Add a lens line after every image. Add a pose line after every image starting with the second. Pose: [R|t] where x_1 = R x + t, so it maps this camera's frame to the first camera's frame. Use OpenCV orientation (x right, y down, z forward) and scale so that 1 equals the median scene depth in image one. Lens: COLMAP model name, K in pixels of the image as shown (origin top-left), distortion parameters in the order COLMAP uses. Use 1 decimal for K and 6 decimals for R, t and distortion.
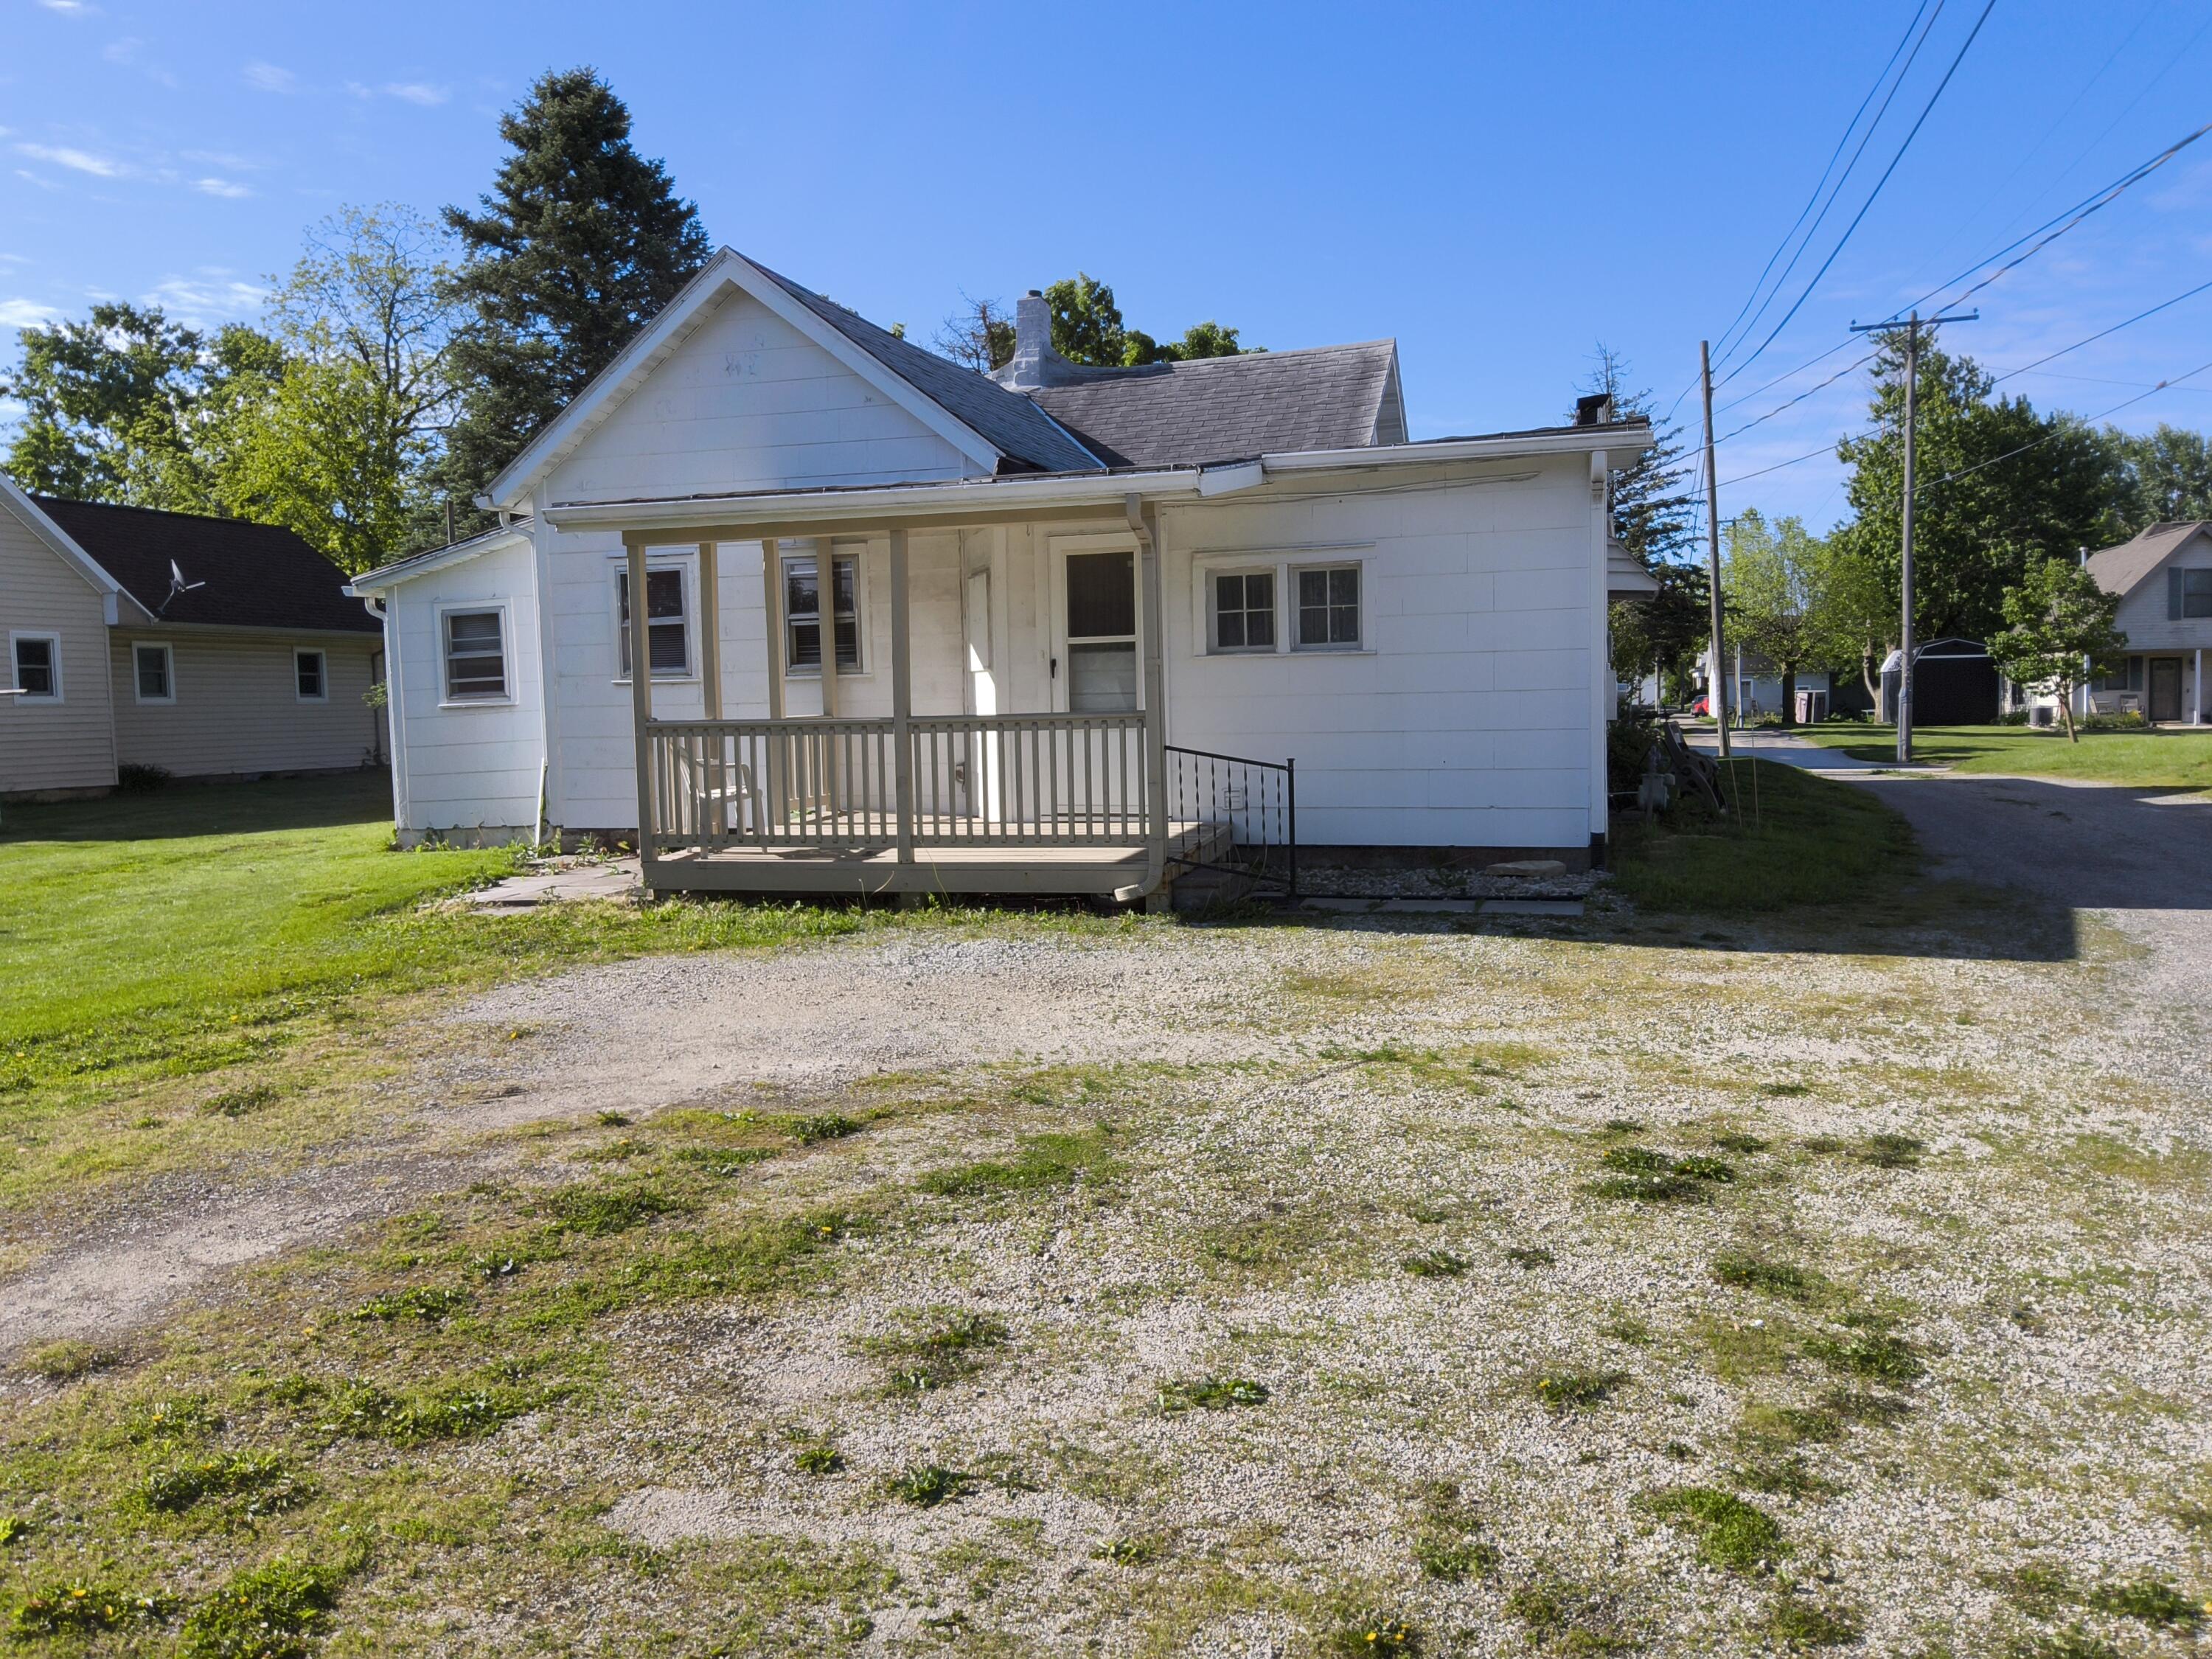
lens RADIAL K [[1710.6, 0, 1111.2], [0, 1710.6, 838.5], [0, 0, 1]] dist [0.035030, -0.057861]
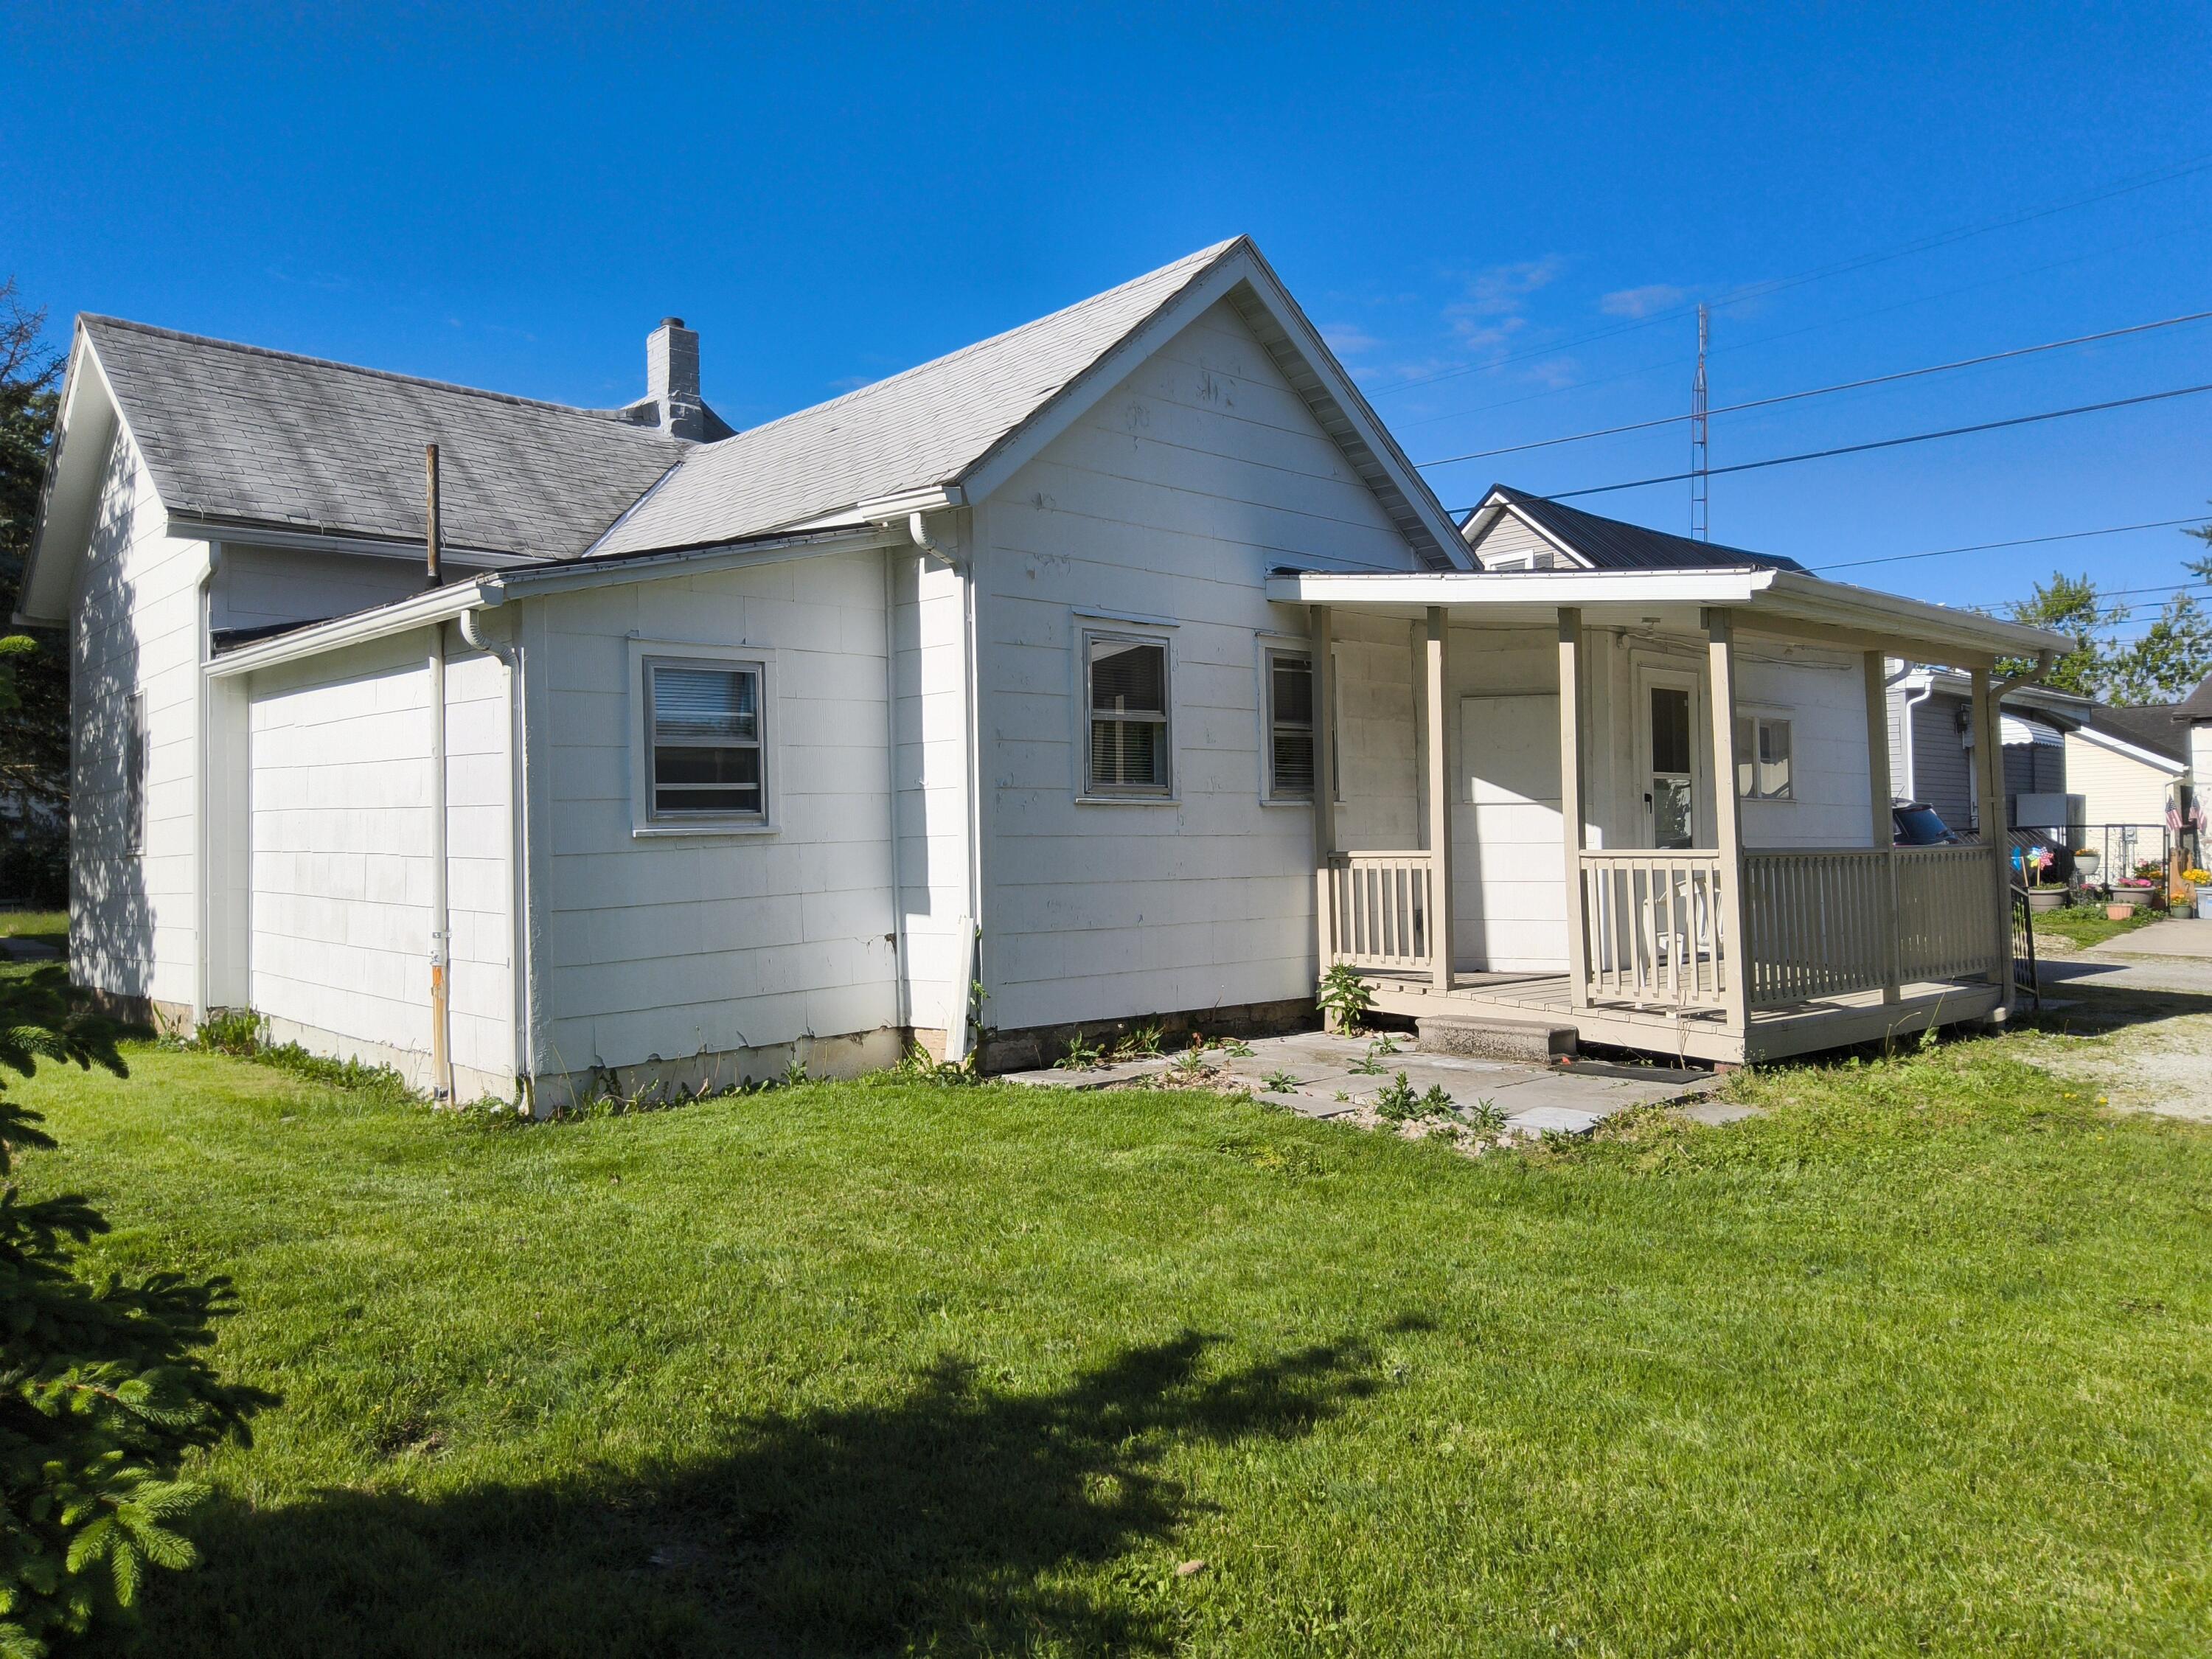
lens RADIAL K [[1710.6, 0, 1104.0], [0, 1710.6, 816.0], [0, 0, 1]] dist [0.035030, -0.057861]
pose [[0.496856, 0.029561, 0.867330, -1.022613], [0.068440, 0.994972, -0.073117, -0.043149], [-0.865130, 0.095689, 0.492334, 0.793501]]
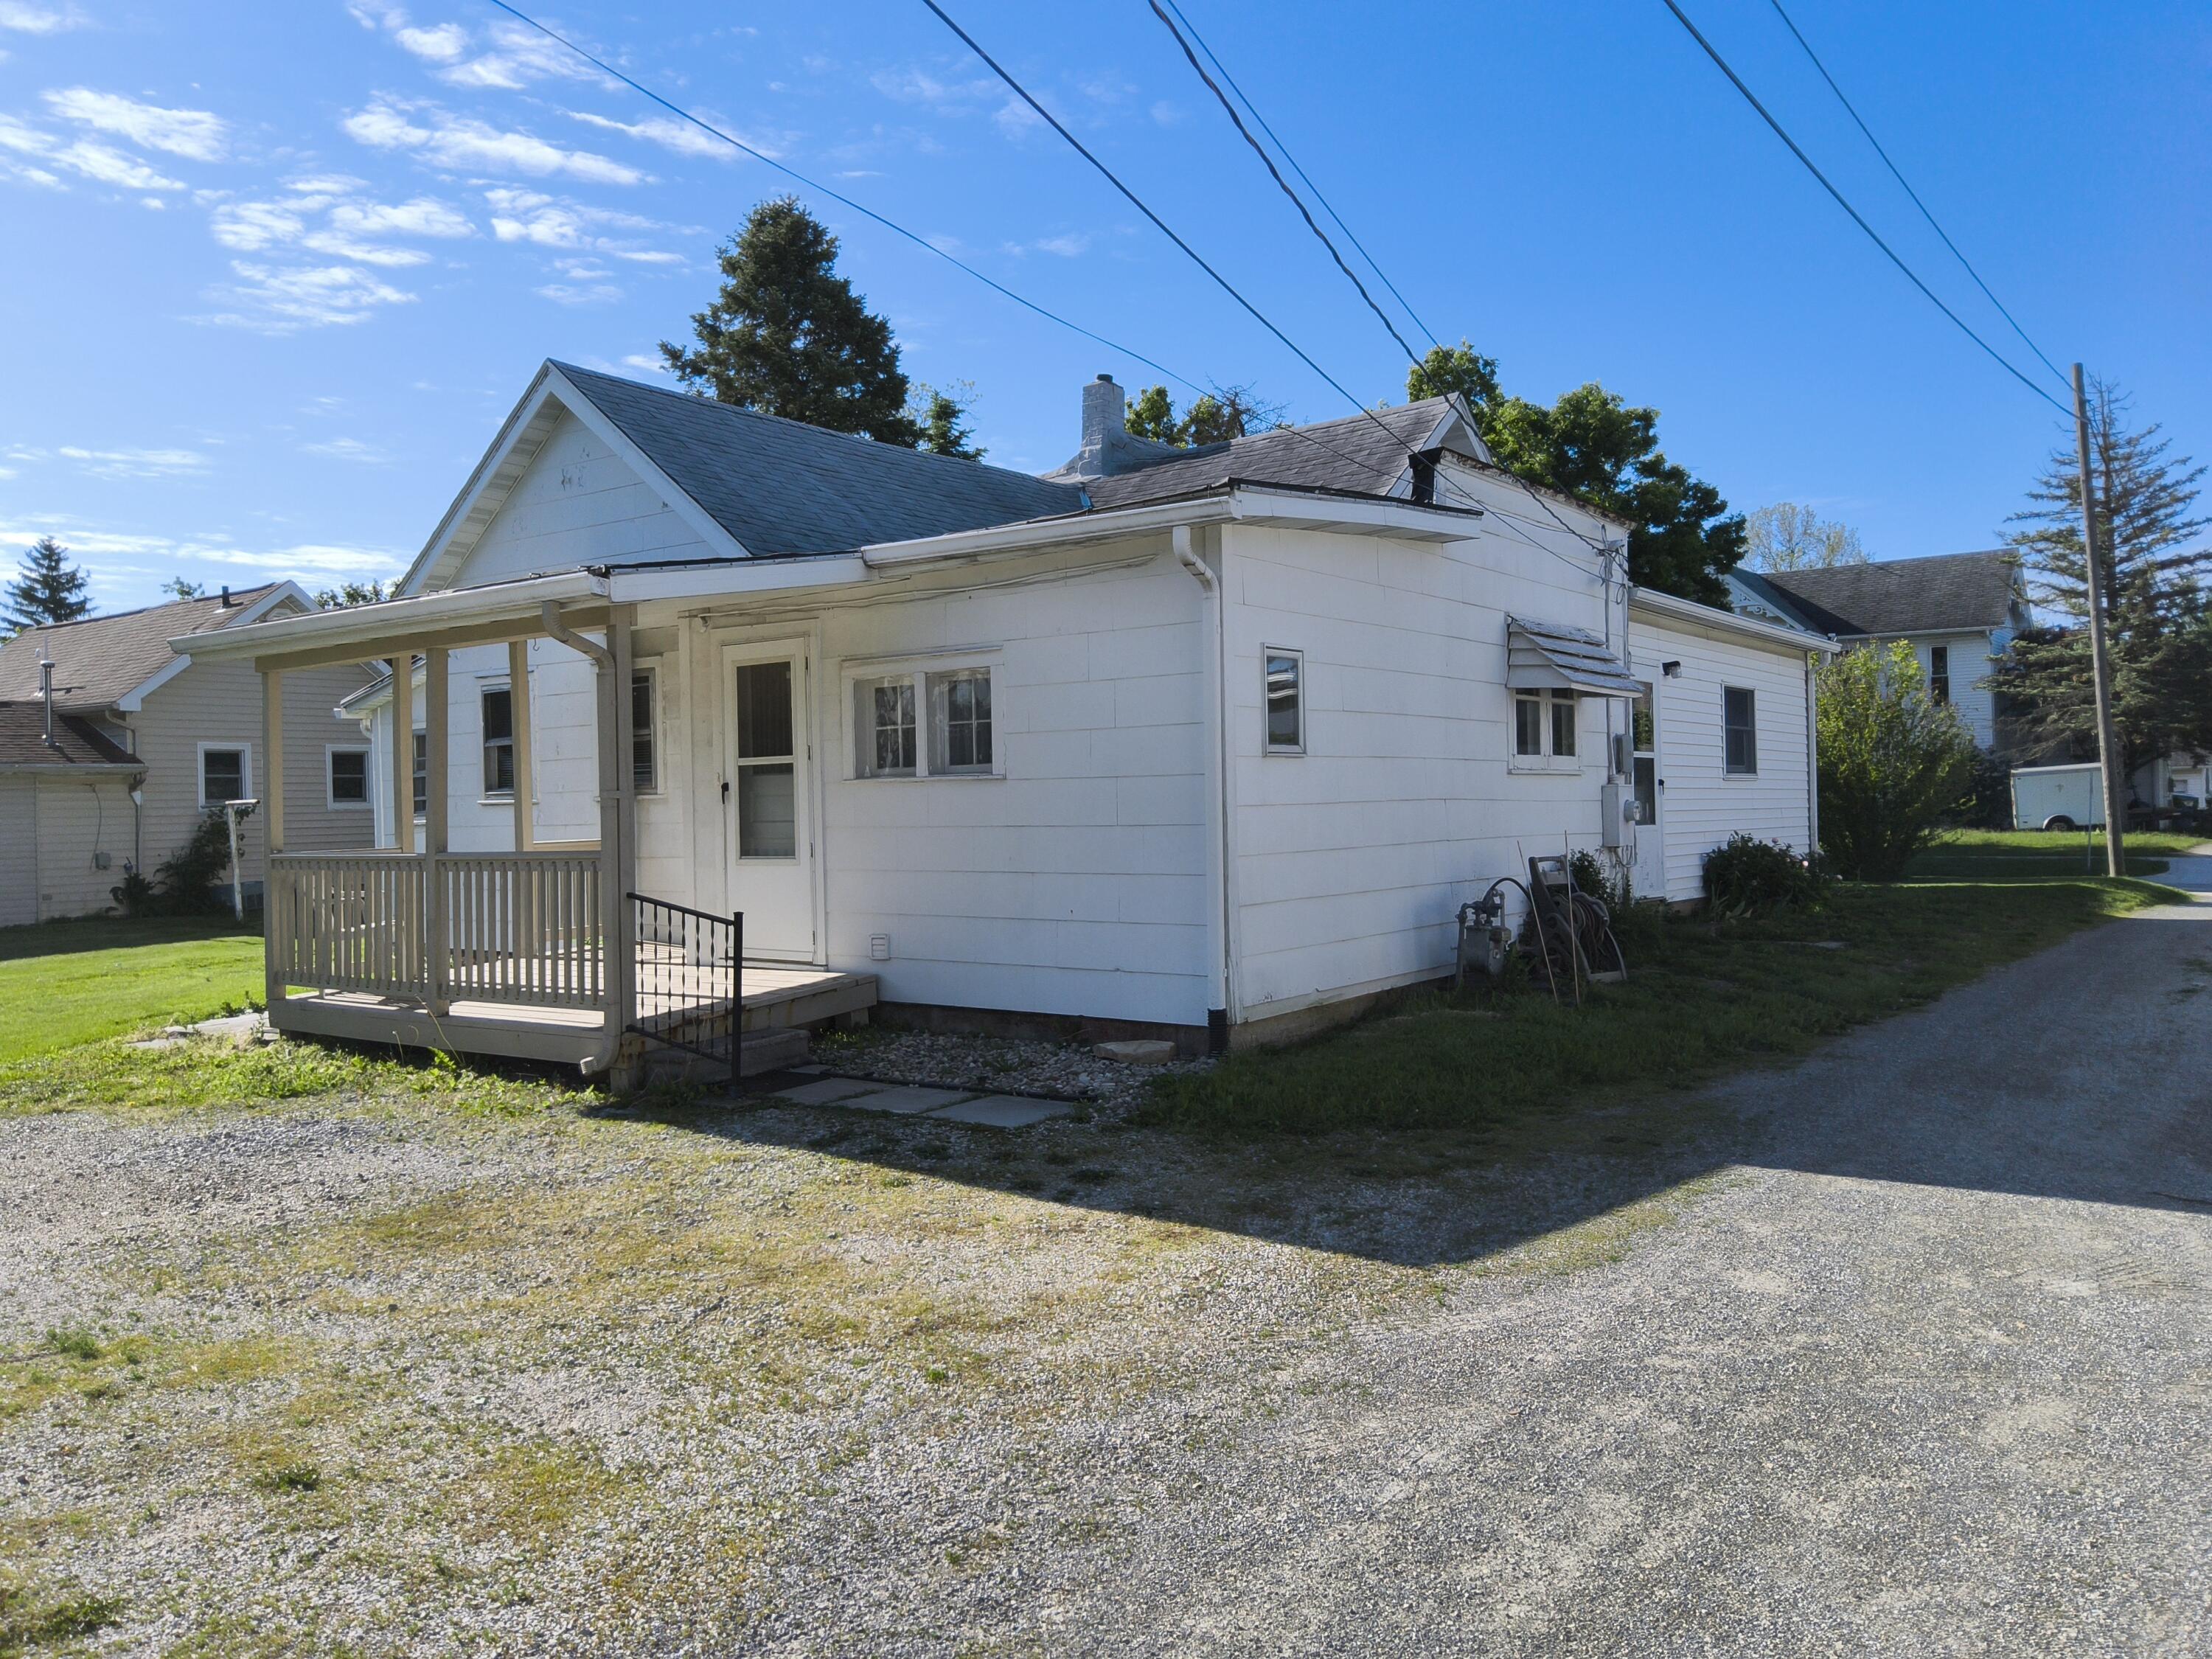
lens RADIAL K [[1710.6, 0, 1104.1], [0, 1710.6, 831.8], [0, 0, 1]] dist [0.035030, -0.057861]
pose [[0.942239, 0.006348, -0.334881, 0.453351], [-0.024760, 0.998405, -0.050740, -0.039304], [0.334024, 0.056101, 0.940893, 0.229366]]
